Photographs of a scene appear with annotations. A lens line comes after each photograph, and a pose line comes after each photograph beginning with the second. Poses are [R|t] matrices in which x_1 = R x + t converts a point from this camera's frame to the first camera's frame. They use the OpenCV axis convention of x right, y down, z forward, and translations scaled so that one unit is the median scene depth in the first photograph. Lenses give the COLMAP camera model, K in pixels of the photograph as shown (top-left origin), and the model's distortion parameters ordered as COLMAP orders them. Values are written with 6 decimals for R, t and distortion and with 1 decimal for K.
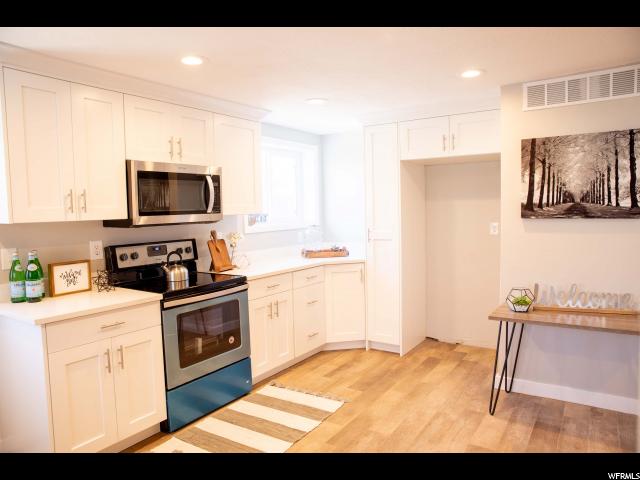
lens RADIAL K [[440.9, 0, 294.0], [0, 440.9, 237.5], [0, 0, 1]] dist [-0.063034, 0.015596]
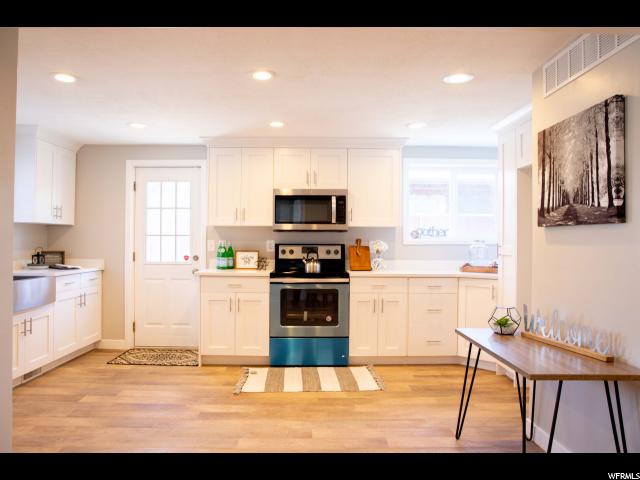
lens RADIAL K [[440.9, 0, 305.3], [0, 440.9, 239.6], [0, 0, 1]] dist [-0.063034, 0.015596]
pose [[0.583132, 0.026243, -0.811954, 0.981971], [-0.074414, 0.997002, -0.021220, 0.032024], [0.808962, 0.072795, 0.583336, 0.167256]]
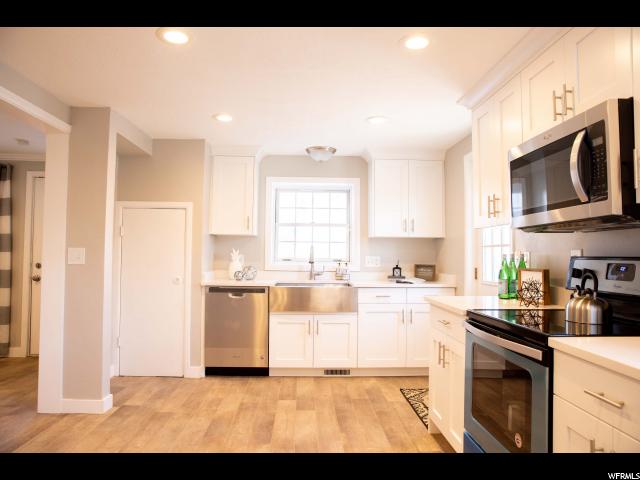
lens RADIAL K [[440.9, 0, 344.1], [0, 440.9, 234.8], [0, 0, 1]] dist [-0.063034, 0.015596]
pose [[-0.758048, -0.016738, -0.651984, 0.407431], [-0.038707, 0.999063, 0.019356, -0.019287], [0.651049, 0.039910, -0.757986, 1.387630]]
